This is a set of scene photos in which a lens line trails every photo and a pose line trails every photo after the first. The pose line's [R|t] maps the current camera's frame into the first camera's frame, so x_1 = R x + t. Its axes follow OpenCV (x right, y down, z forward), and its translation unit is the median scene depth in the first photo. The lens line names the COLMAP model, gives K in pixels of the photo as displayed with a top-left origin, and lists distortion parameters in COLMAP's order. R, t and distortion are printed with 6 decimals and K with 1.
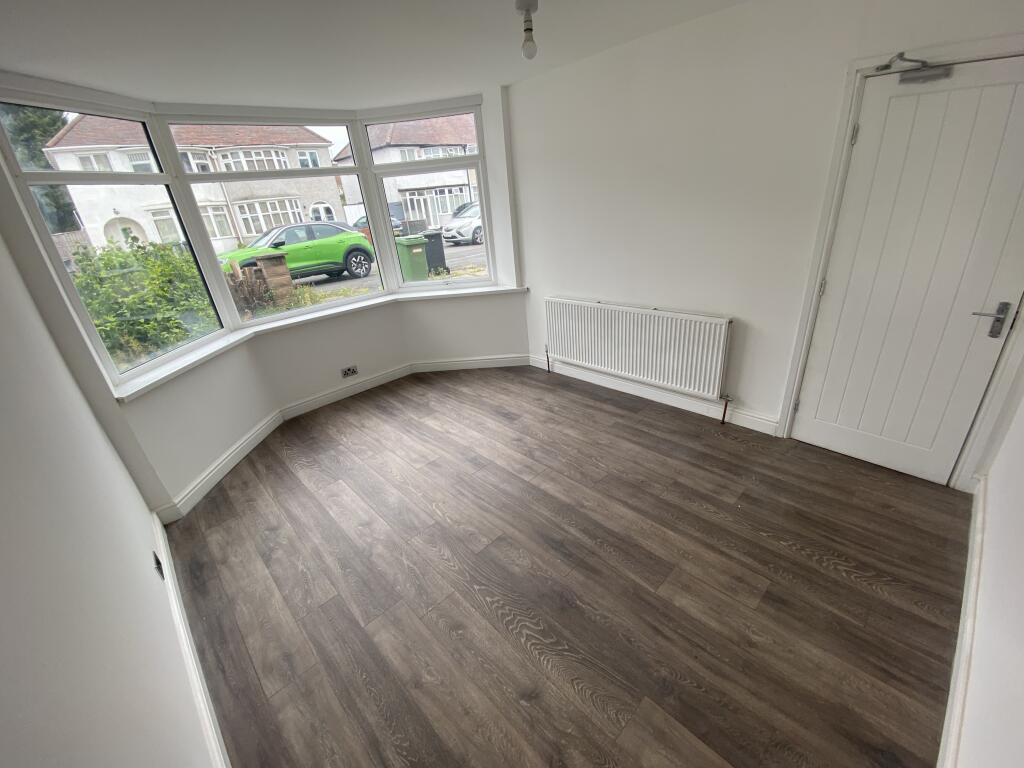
lens RADIAL K [[420.2, 0, 514.1], [0, 420.2, 377.5], [0, 0, 1]] dist [0.012814, -0.004286]
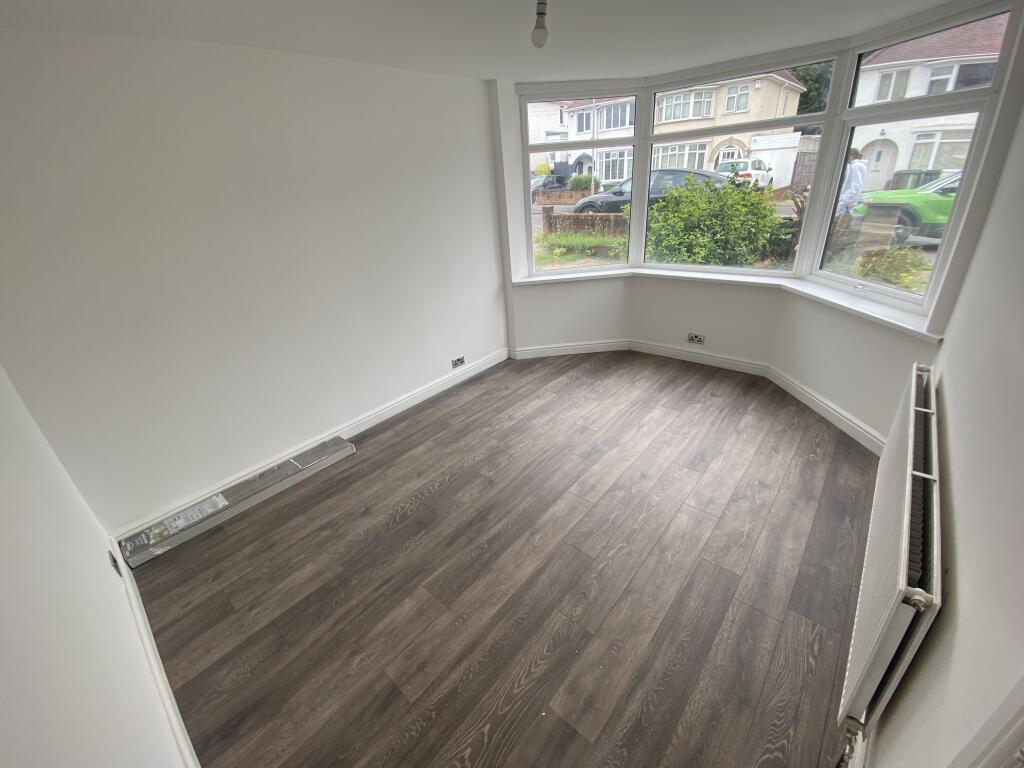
lens RADIAL K [[420.2, 0, 513.8], [0, 420.2, 384.0], [0, 0, 1]] dist [0.012814, -0.004286]
pose [[0.094822, 0.502541, -0.859337, 0.794317], [-0.342095, 0.827106, 0.445945, -0.372557], [0.934869, 0.251689, 0.250345, 0.634538]]
